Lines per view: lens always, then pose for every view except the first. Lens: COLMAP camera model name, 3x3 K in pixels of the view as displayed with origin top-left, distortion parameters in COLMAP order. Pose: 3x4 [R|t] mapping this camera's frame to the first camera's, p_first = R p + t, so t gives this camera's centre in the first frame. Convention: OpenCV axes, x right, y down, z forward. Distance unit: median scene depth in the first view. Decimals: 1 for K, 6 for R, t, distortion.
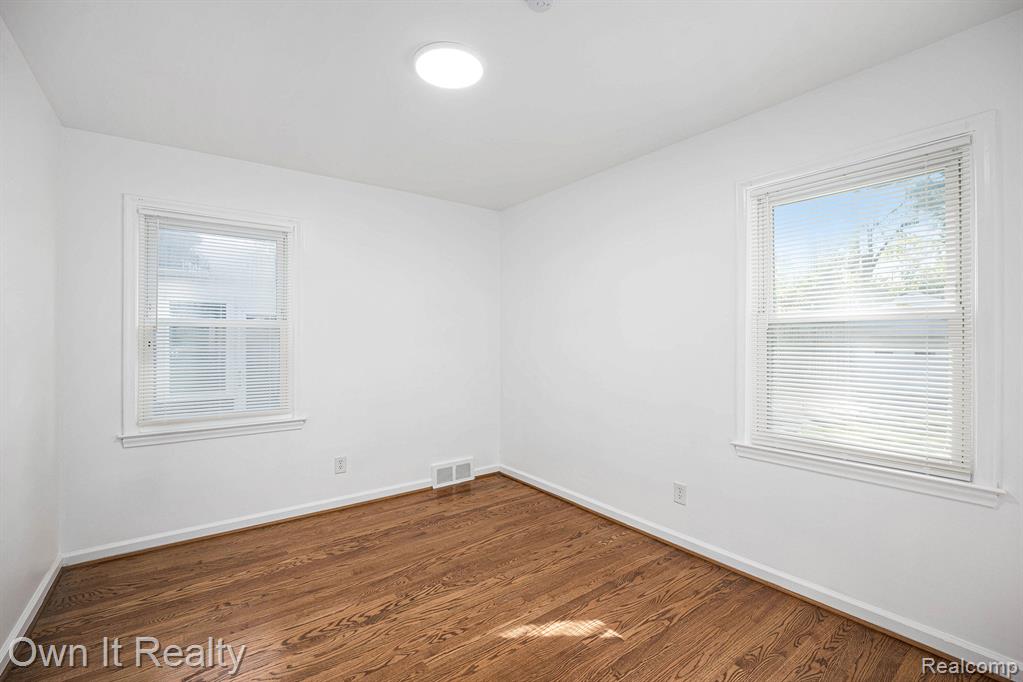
lens RADIAL K [[446.6, 0, 511.5], [0, 446.6, 341.0], [0, 0, 1]] dist [-0.000351, -0.000102]
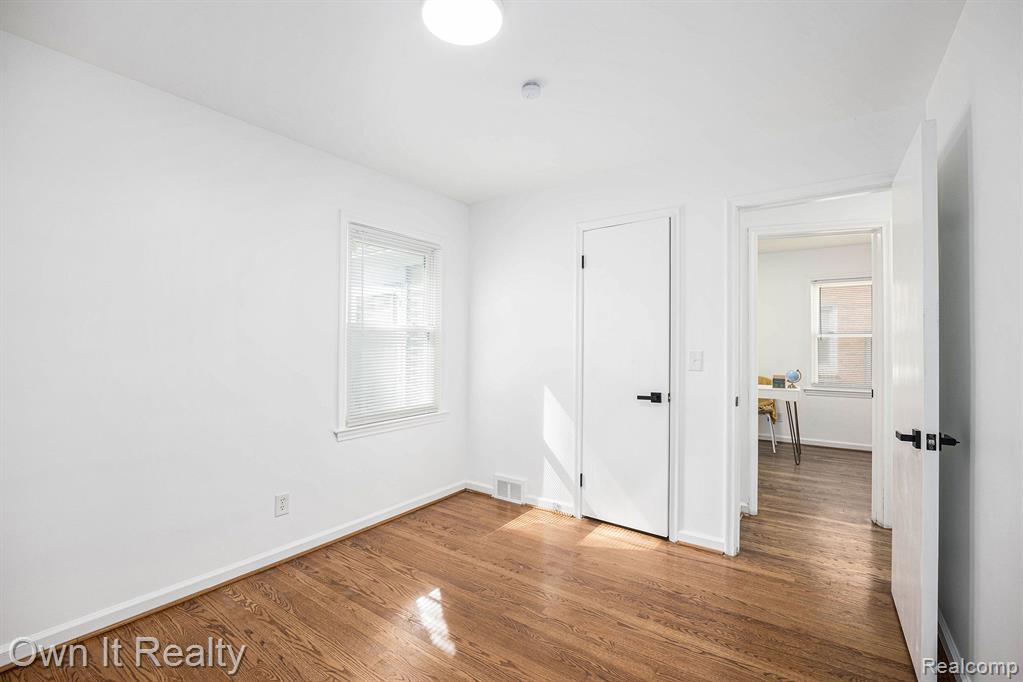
lens RADIAL K [[446.6, 0, 511.5], [0, 446.6, 341.0], [0, 0, 1]] dist [-0.000351, -0.000102]
pose [[-0.288384, 0.008077, 0.957481, -0.786973], [0.001151, 0.999967, -0.008089, 0.000937], [-0.957514, -0.001231, -0.288383, 0.935876]]
